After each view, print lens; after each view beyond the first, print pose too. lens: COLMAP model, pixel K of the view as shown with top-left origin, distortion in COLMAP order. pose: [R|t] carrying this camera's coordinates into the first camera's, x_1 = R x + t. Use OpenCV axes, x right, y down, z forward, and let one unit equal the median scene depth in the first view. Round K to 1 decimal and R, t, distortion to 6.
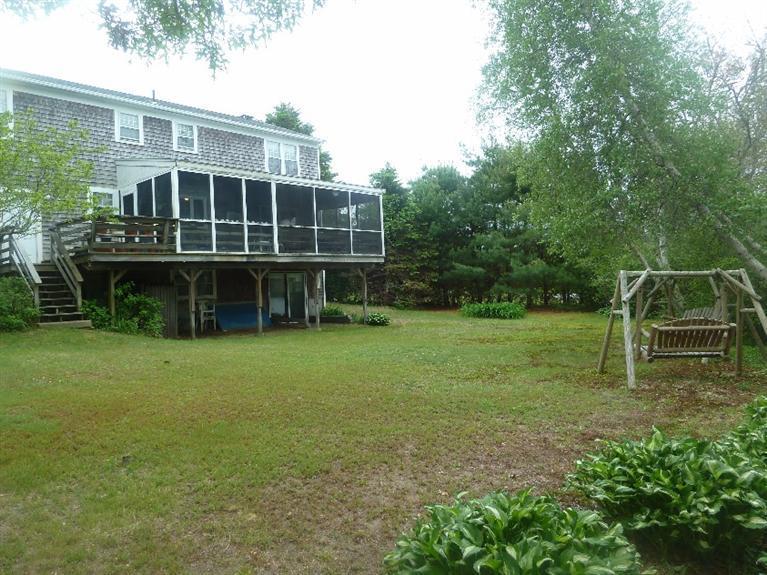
lens RADIAL K [[571.6, 0, 382.4], [0, 571.6, 286.7], [0, 0, 1]] dist [-0.034078, 0.004439]
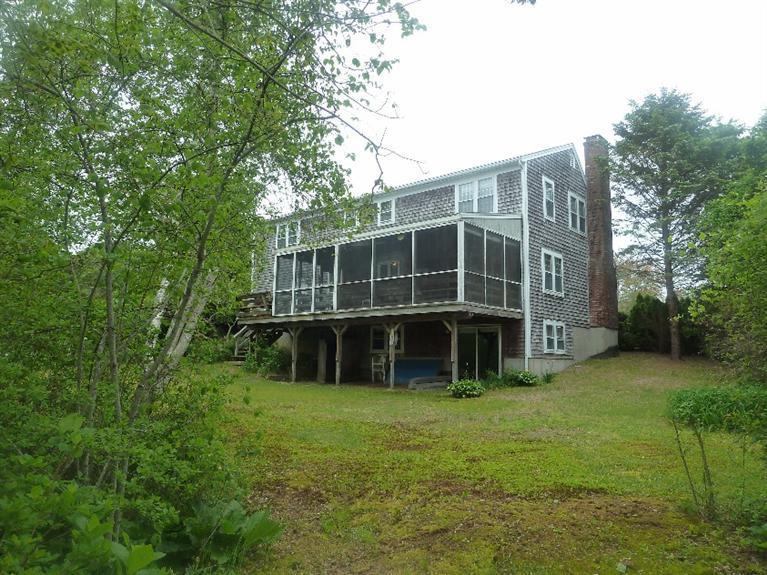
lens RADIAL K [[571.6, 0, 382.2], [0, 571.6, 286.1], [0, 0, 1]] dist [-0.034078, 0.004439]
pose [[0.036825, -0.052765, -0.997928, 0.894799], [0.023438, 0.998376, -0.051924, -0.046561], [0.999047, -0.021477, 0.038002, 1.043073]]
